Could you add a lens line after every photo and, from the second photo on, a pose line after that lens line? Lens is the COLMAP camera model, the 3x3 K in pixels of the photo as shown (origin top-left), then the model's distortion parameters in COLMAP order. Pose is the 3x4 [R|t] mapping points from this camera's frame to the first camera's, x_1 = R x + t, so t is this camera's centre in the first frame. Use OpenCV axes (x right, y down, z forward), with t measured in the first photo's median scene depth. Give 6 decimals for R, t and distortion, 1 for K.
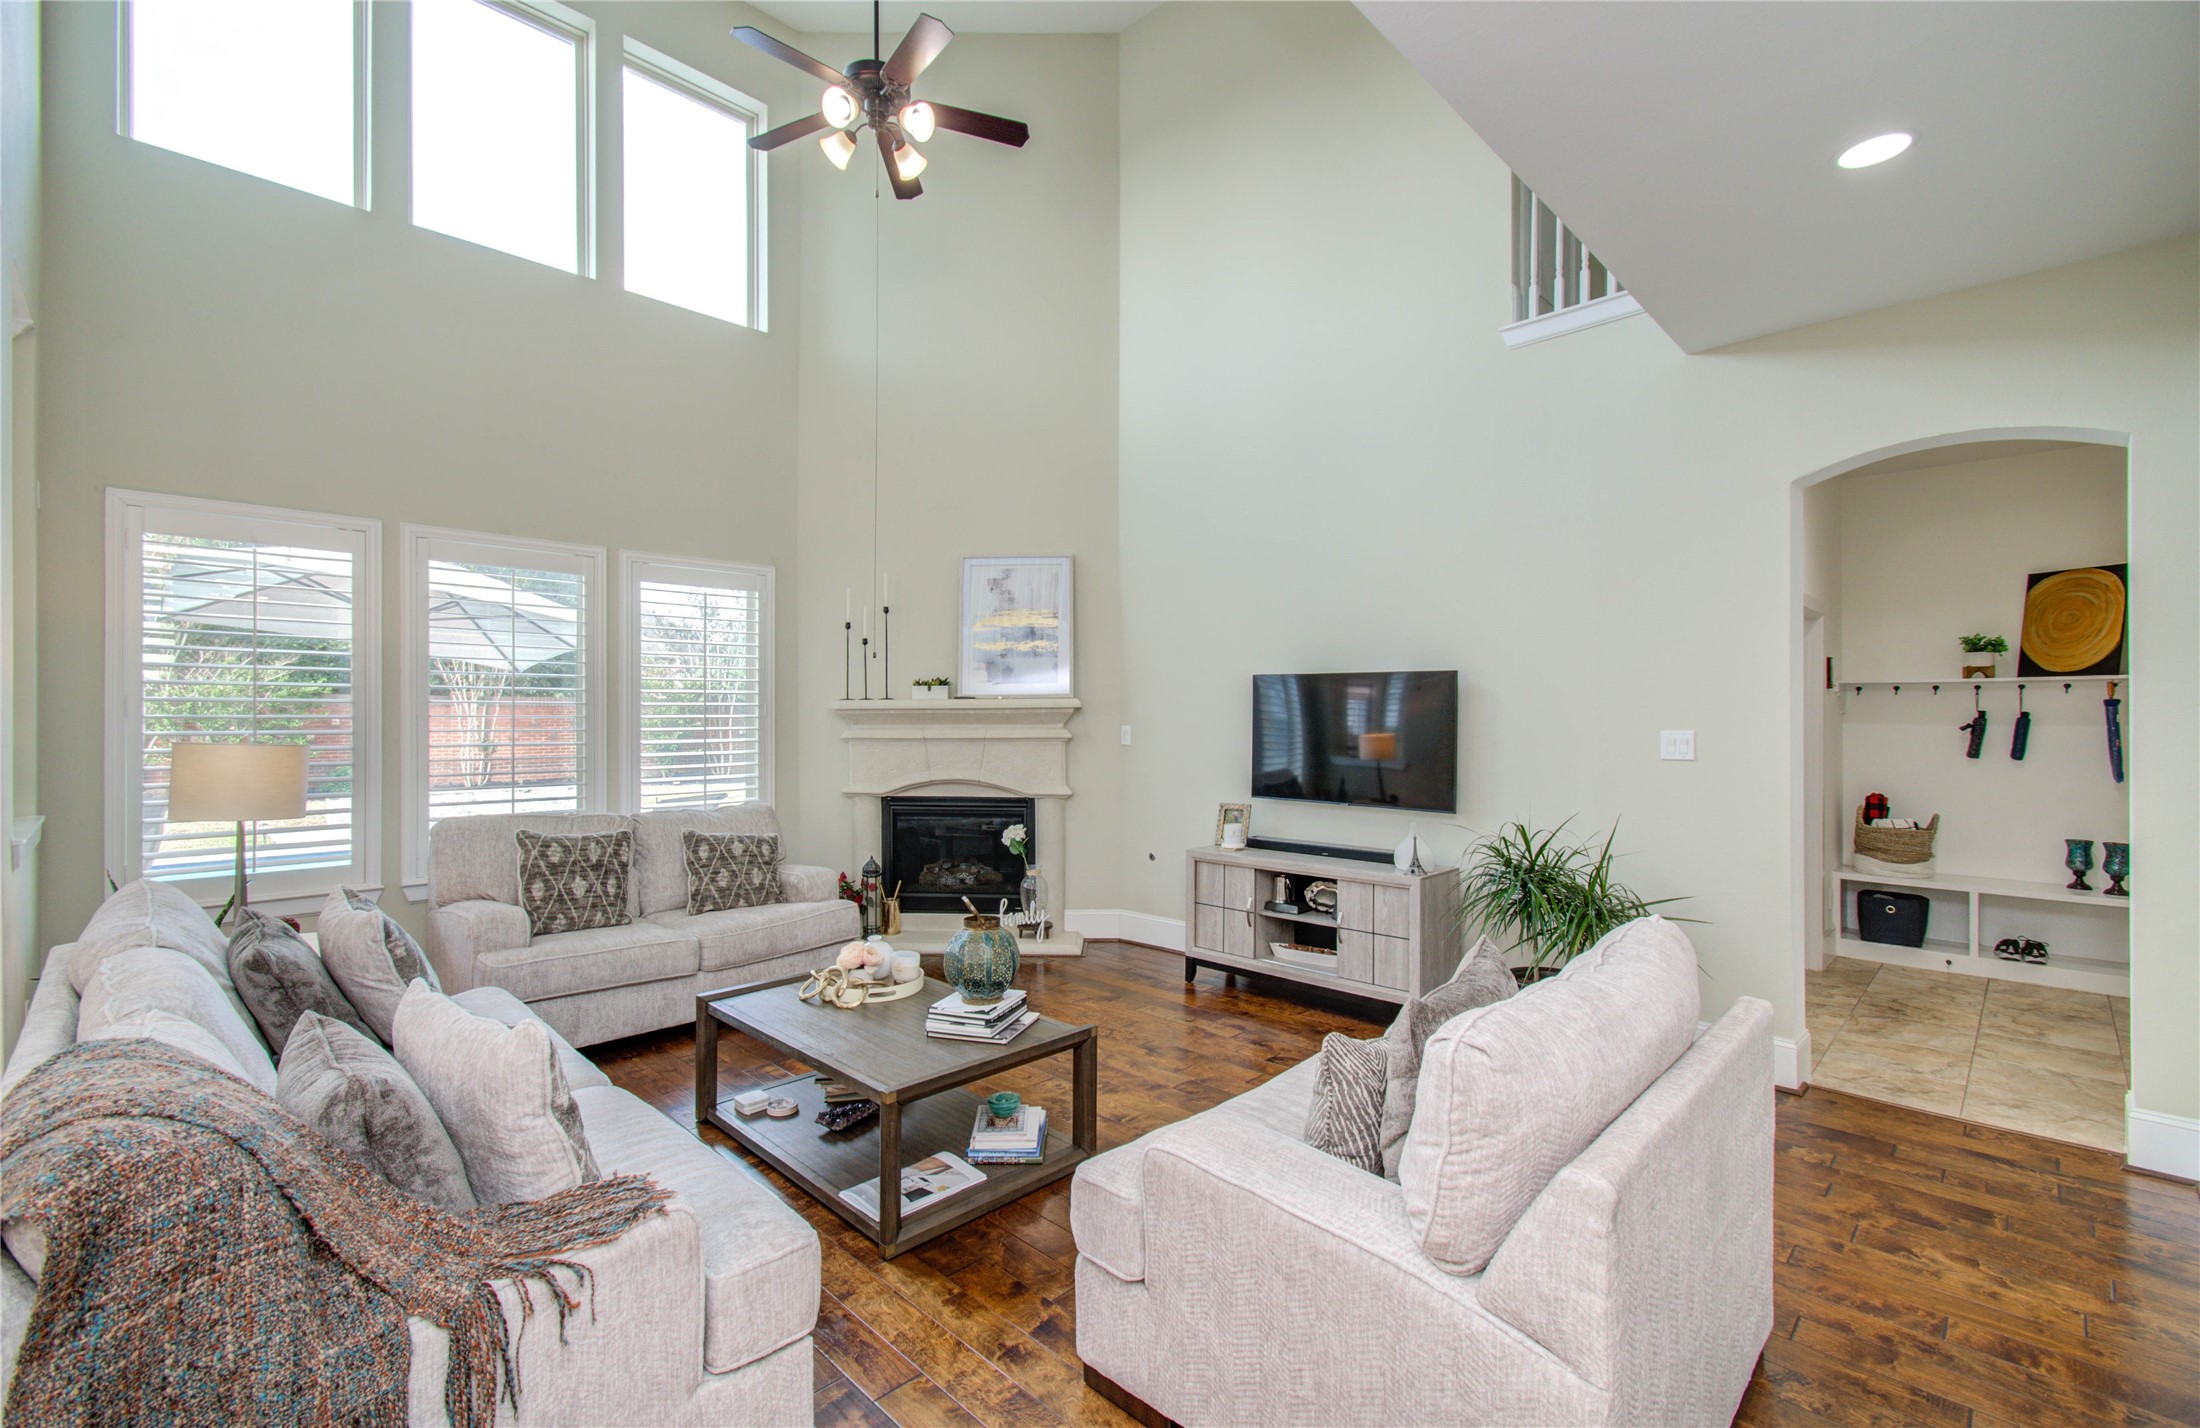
lens RADIAL K [[962.3, 0, 1086.4], [0, 962.3, 722.8], [0, 0, 1]] dist [-0.001866, 0.000645]
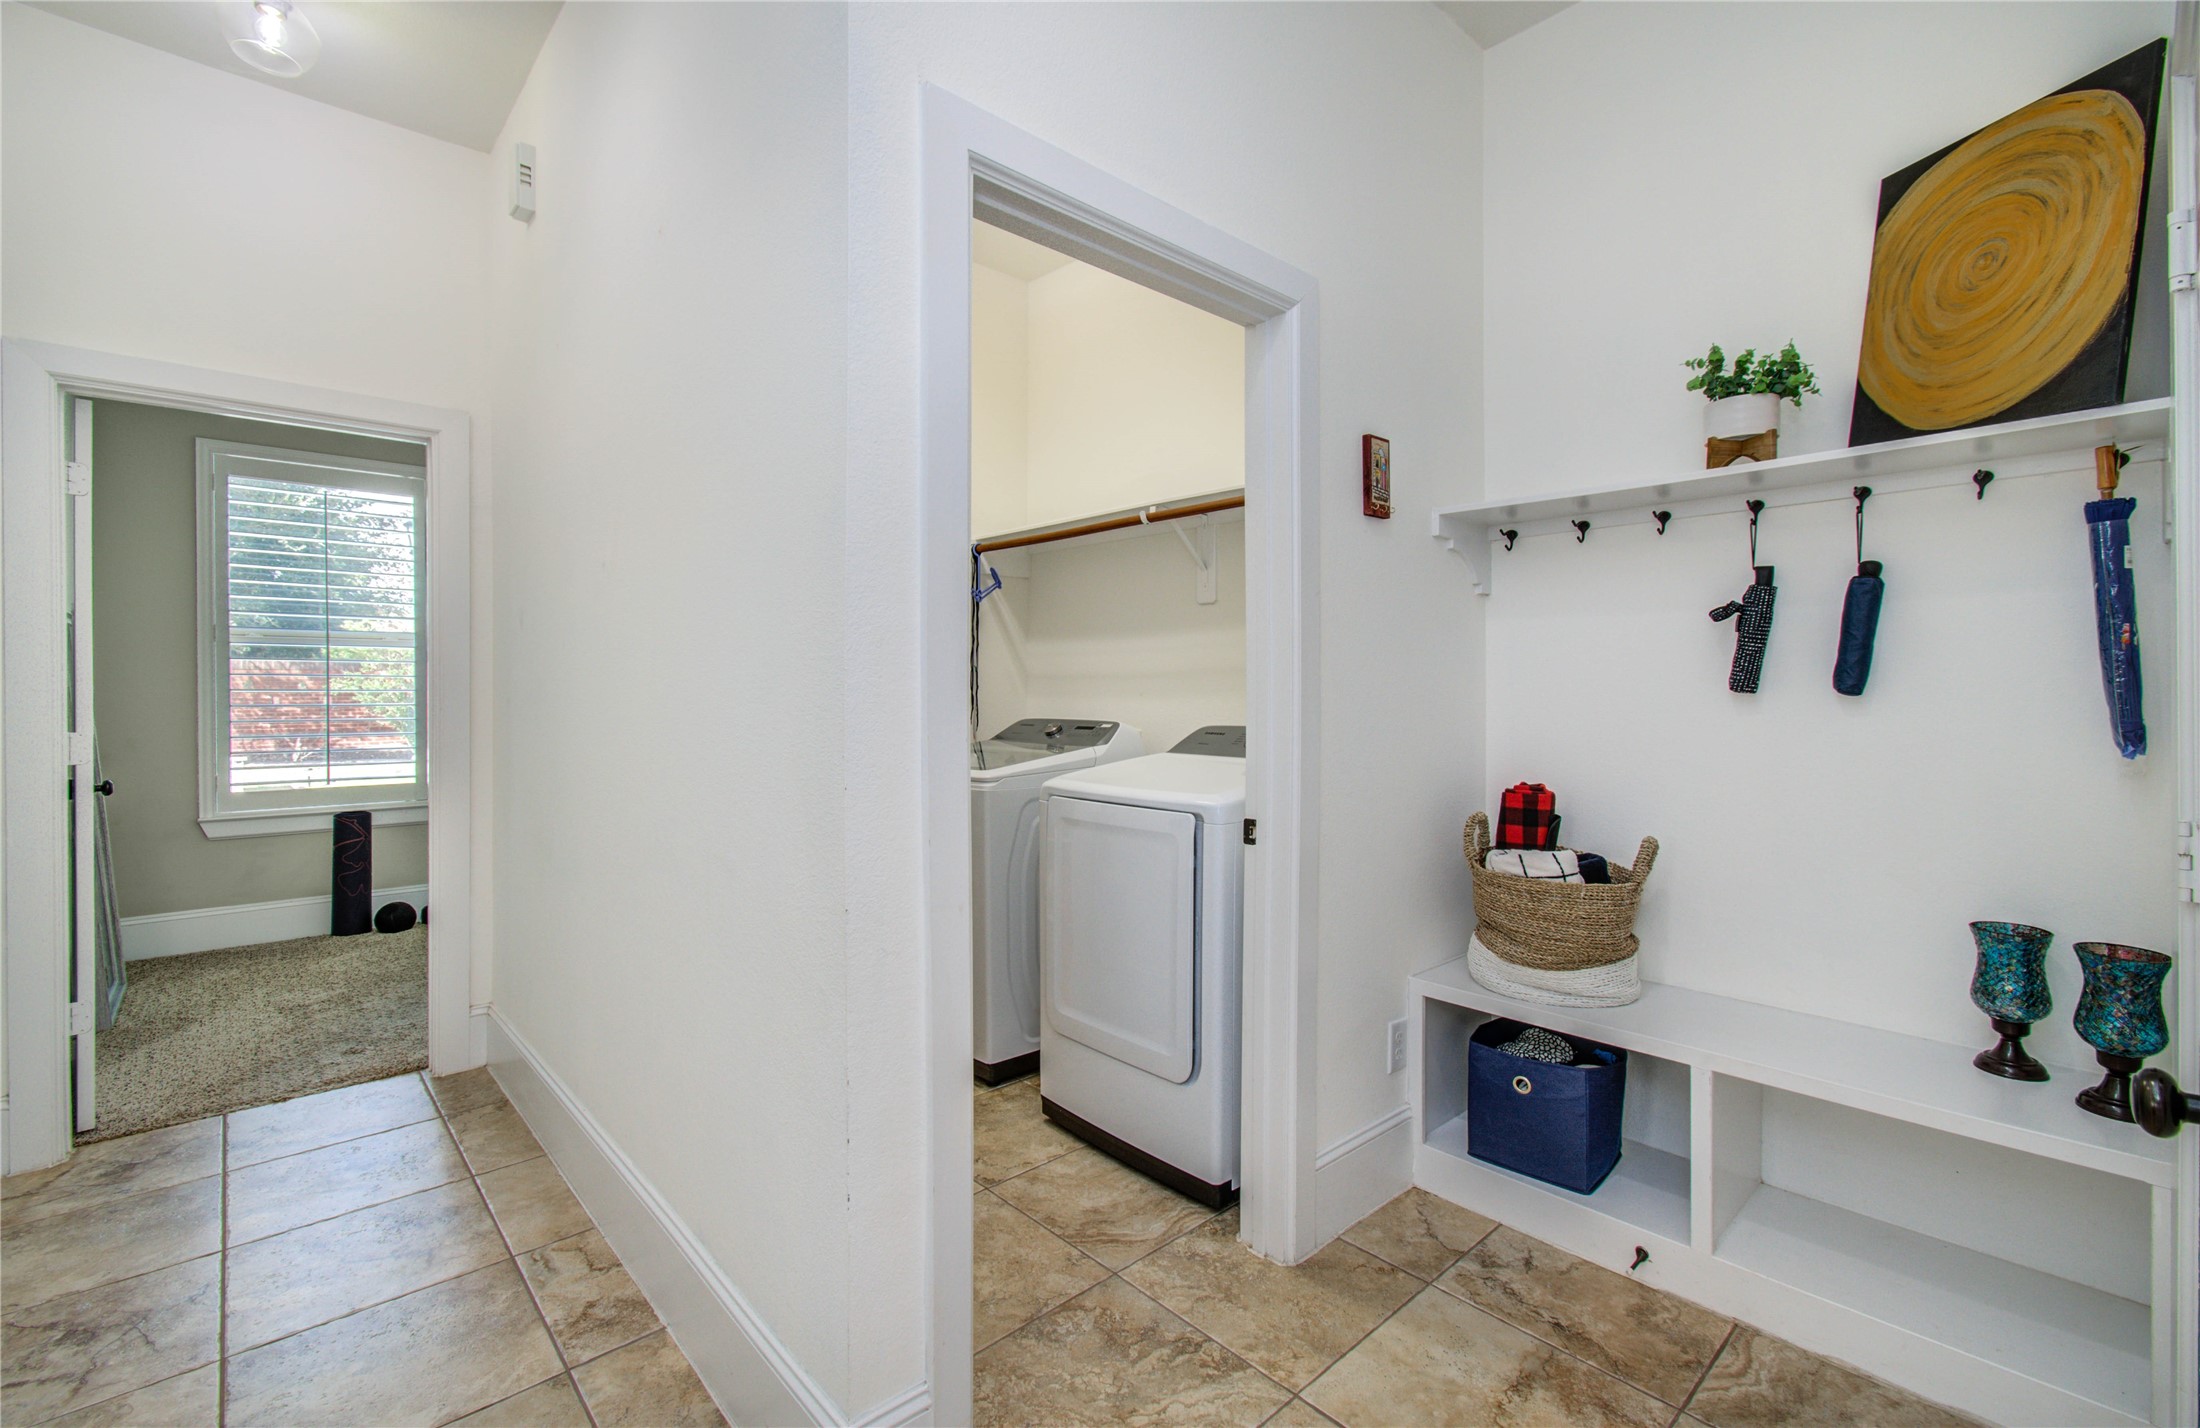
lens RADIAL K [[962.3, 0, 1075.8], [0, 962.3, 706.0], [0, 0, 1]] dist [-0.001866, 0.000645]
pose [[0.998496, 0.001539, -0.054808, 0.673646], [-0.001237, 0.999984, 0.005533, 0.039572], [0.054815, -0.005457, 0.998482, 0.600891]]
